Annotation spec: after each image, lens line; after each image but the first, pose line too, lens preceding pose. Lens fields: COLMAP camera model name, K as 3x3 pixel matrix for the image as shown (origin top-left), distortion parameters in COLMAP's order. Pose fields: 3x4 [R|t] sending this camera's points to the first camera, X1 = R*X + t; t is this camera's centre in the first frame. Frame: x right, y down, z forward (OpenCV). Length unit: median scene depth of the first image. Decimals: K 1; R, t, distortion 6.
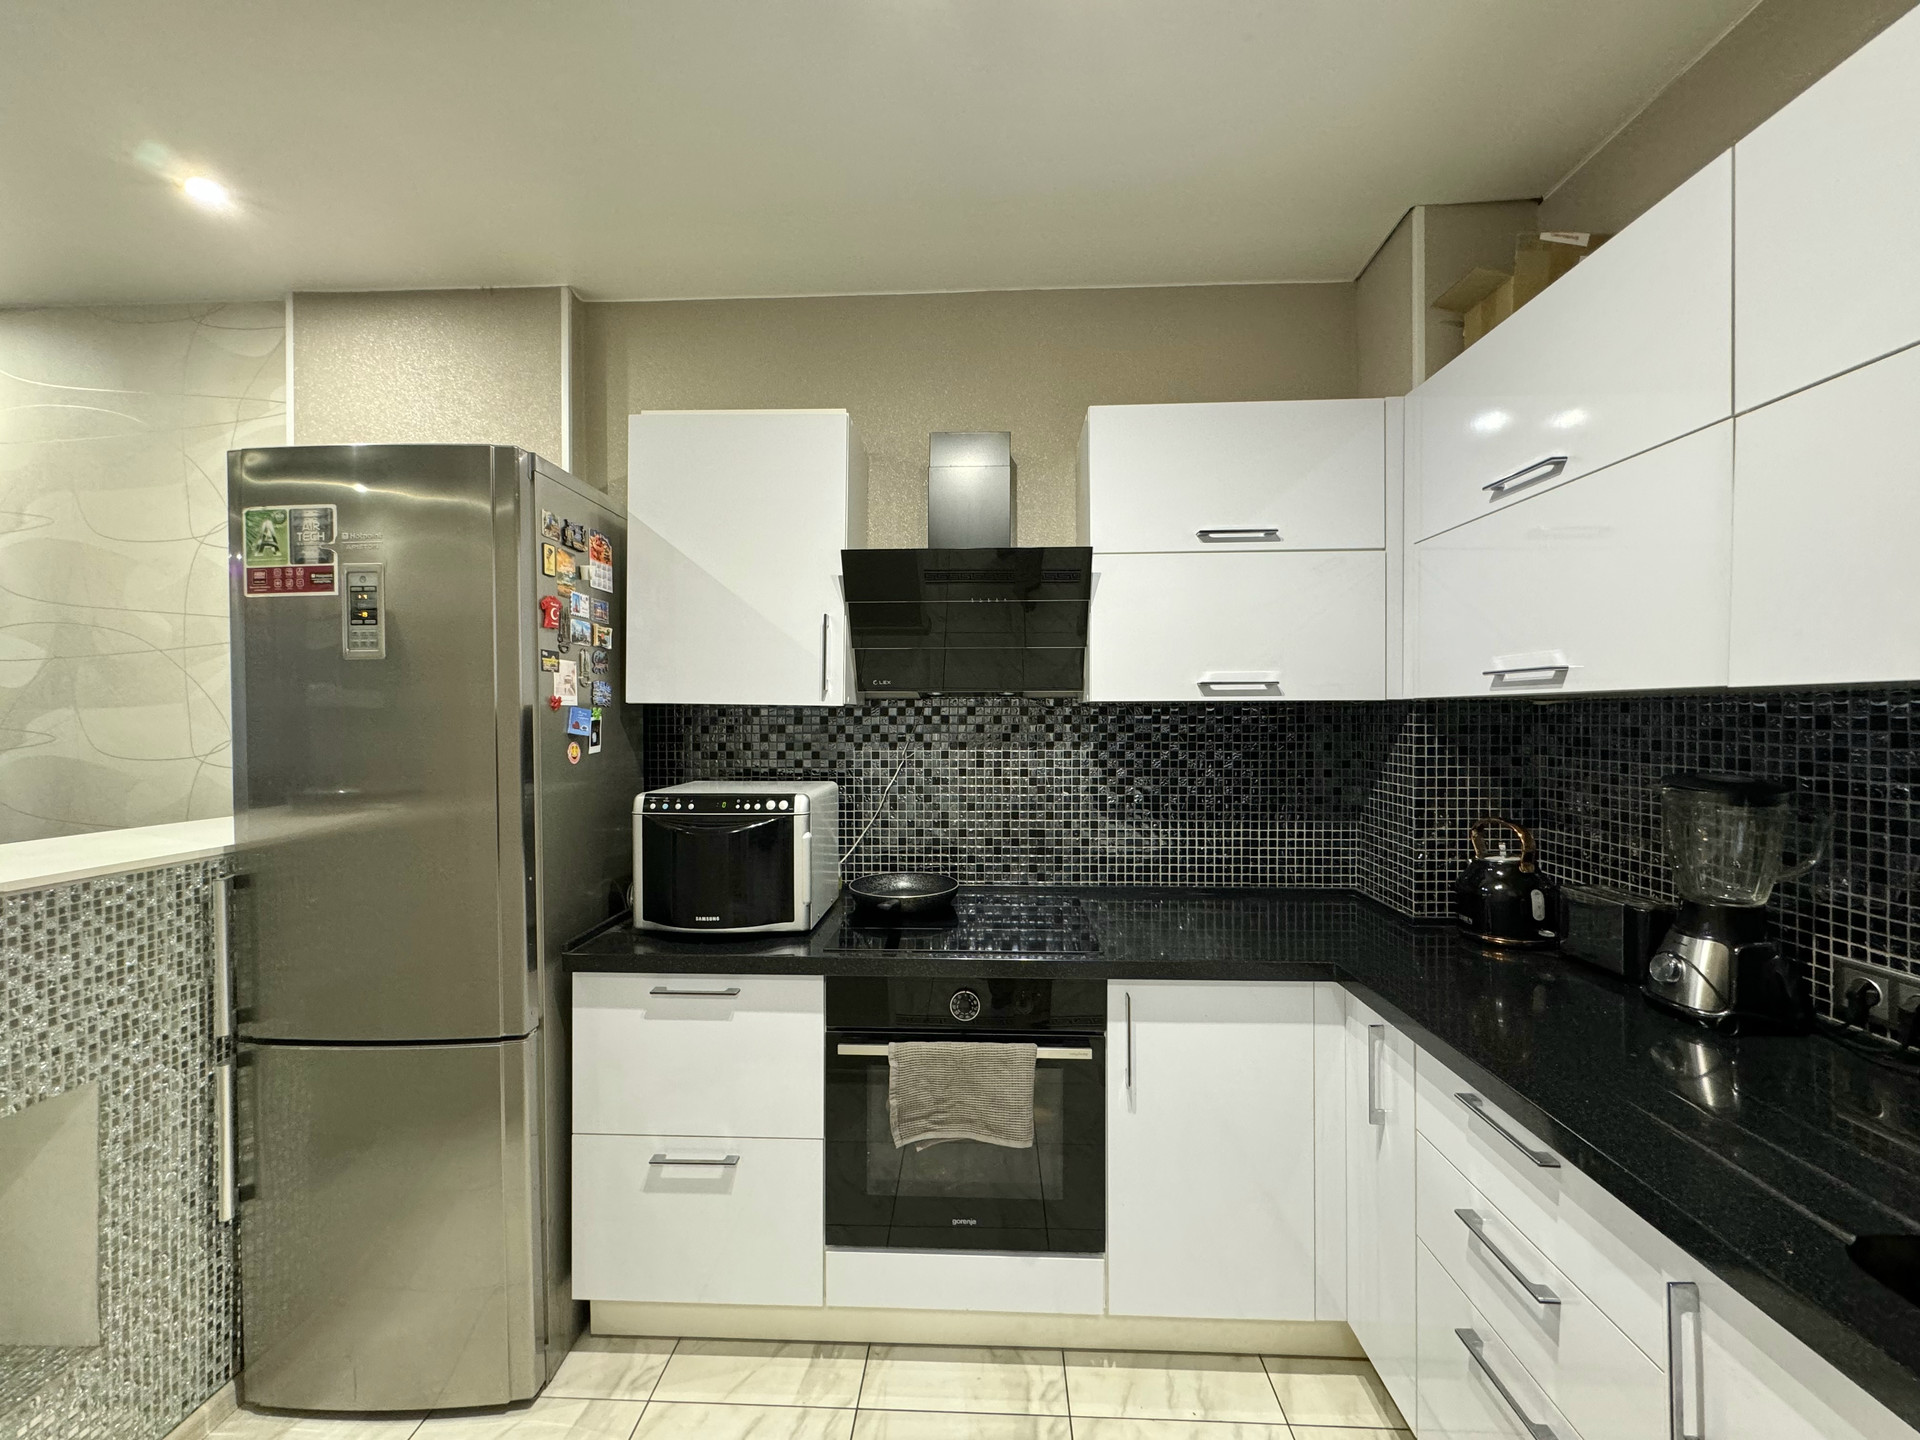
lens RADIAL K [[764.8, 0, 960.0], [0, 764.8, 720.0], [0, 0, 1]] dist [-0.002114, 0.000428]
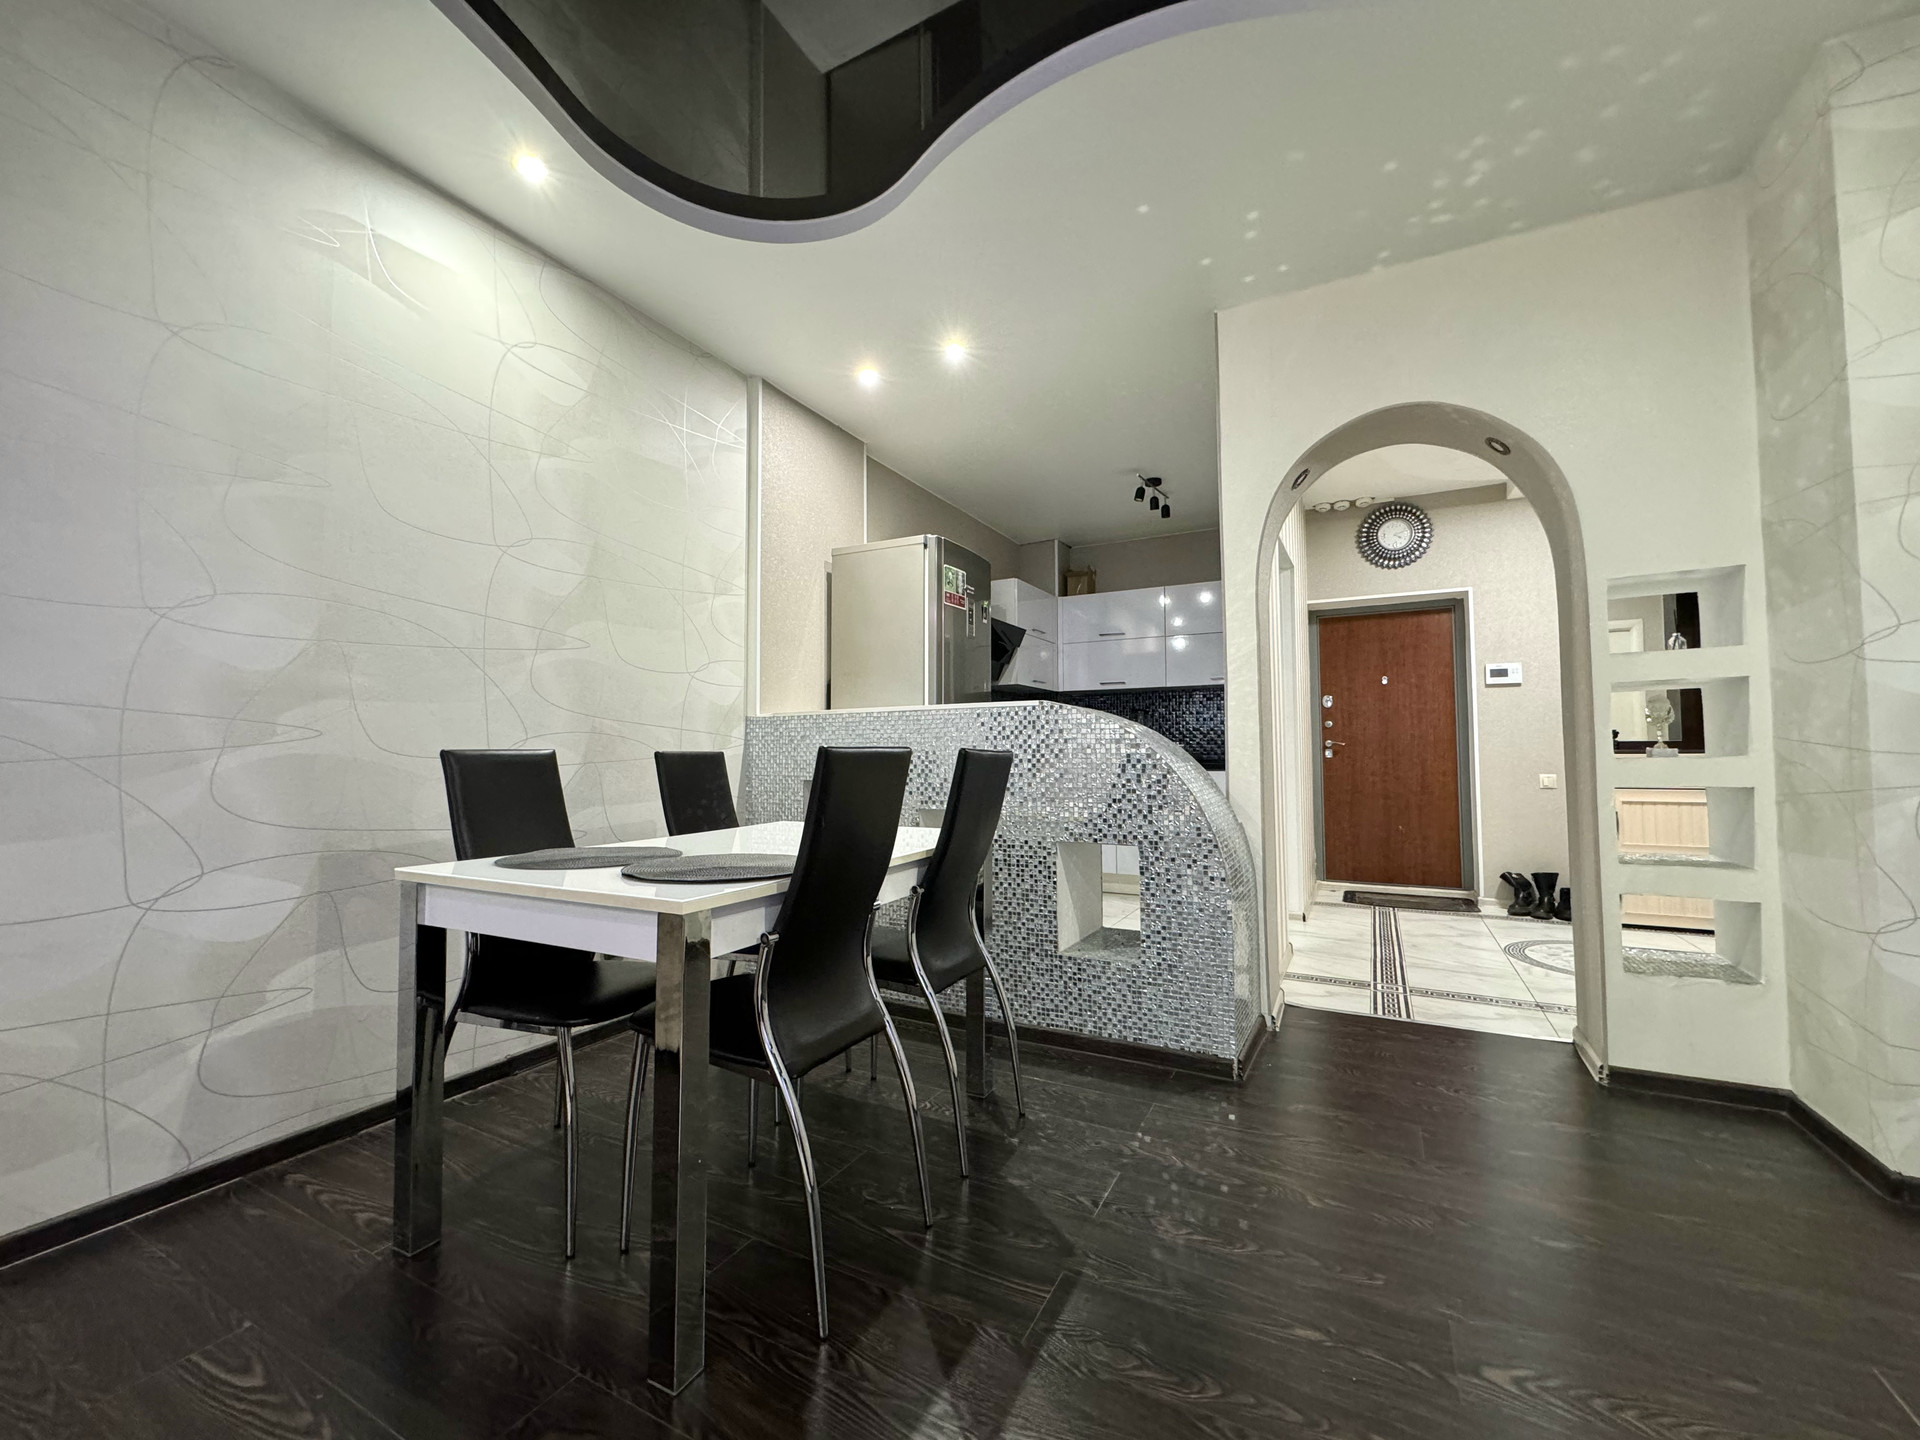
lens RADIAL K [[760.7, 0, 954.1], [0, 760.7, 722.6], [0, 0, 1]] dist [0.001233, 0.000124]
pose [[0.443380, 0.037417, 0.895552, -2.931800], [0.004492, 0.999023, -0.043964, 0.291550], [-0.896322, 0.023516, 0.442779, -0.014628]]
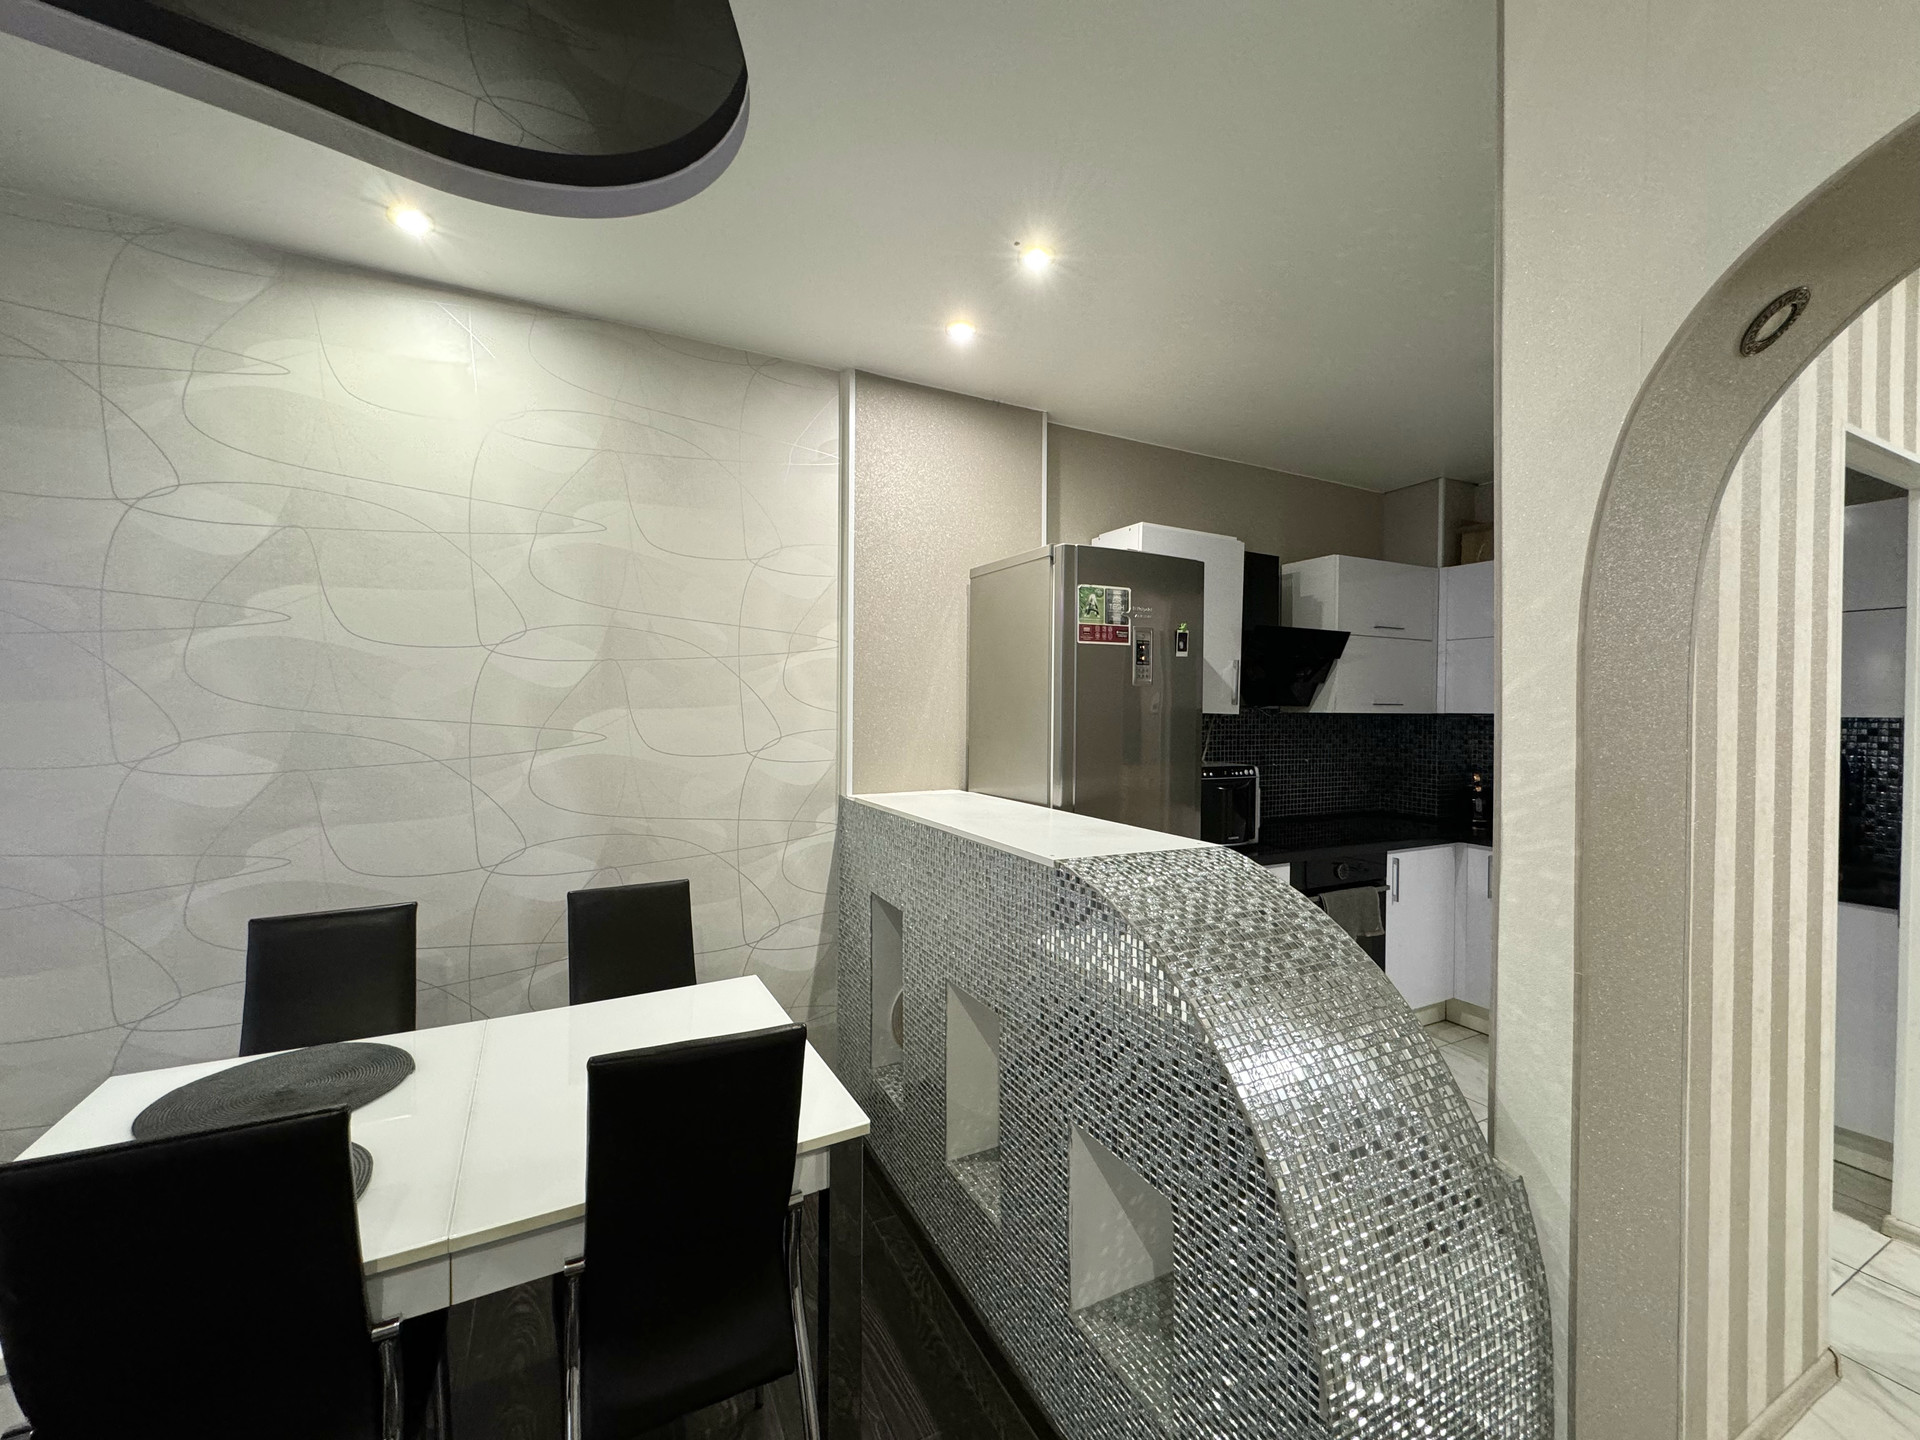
lens RADIAL K [[764.8, 0, 960.0], [0, 764.8, 720.0], [0, 0, 1]] dist [-0.002114, 0.000428]
pose [[0.873137, 0.001334, 0.487473, -1.889106], [-0.008929, 0.999872, 0.013256, -0.025424], [-0.487393, -0.015927, 0.873037, -0.221053]]
